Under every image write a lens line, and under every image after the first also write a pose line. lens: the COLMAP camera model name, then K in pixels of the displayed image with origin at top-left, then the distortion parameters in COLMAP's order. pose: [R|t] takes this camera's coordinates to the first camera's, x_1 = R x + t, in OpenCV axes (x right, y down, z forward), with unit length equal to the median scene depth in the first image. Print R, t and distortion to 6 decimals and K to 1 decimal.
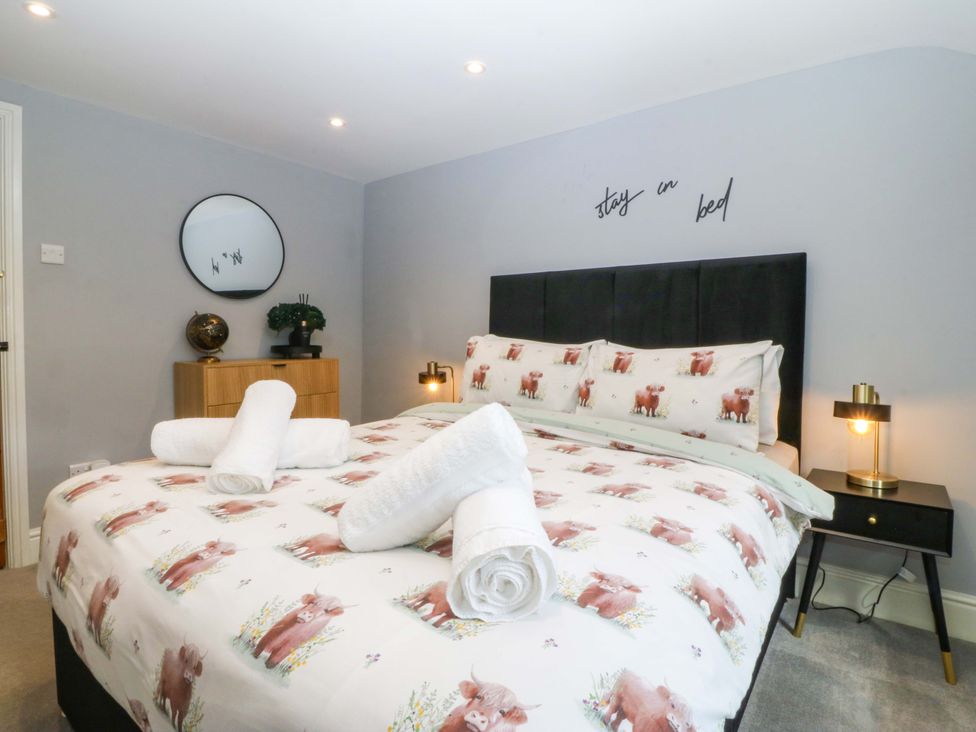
lens RADIAL K [[513.1, 0, 486.3], [0, 513.1, 353.4], [0, 0, 1]] dist [0.000019, -0.013476]
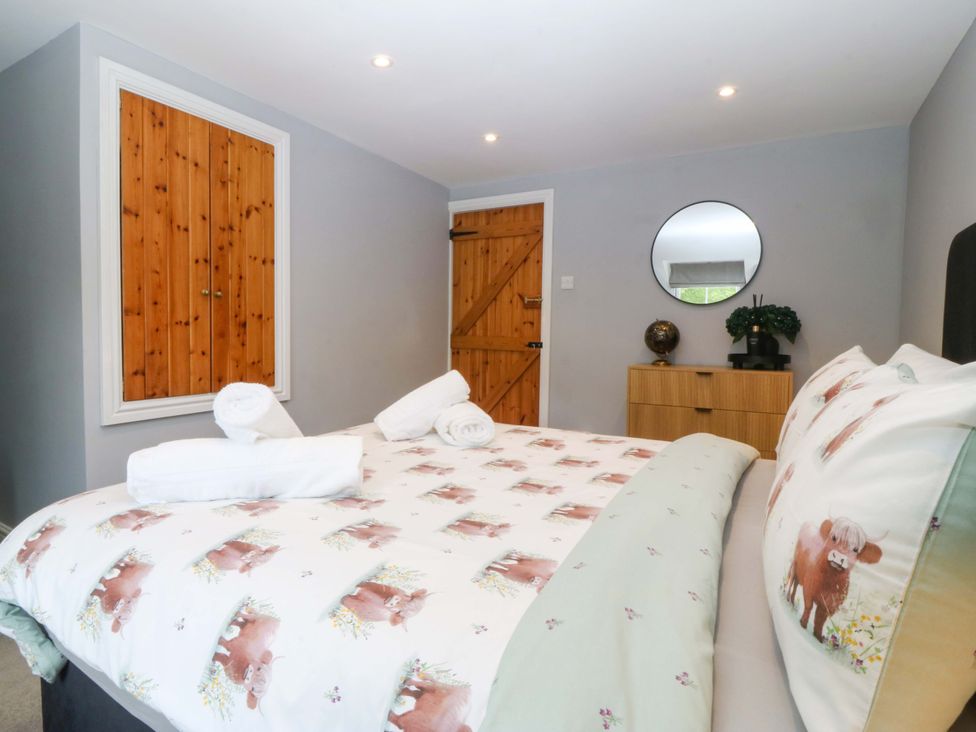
lens RADIAL K [[513.1, 0, 486.3], [0, 513.1, 353.4], [0, 0, 1]] dist [0.000019, -0.013476]
pose [[0.140690, 0.034226, -0.989462, 0.526422], [-0.054275, 0.998166, 0.026810, -0.018382], [0.988565, 0.049931, 0.142289, 0.526097]]
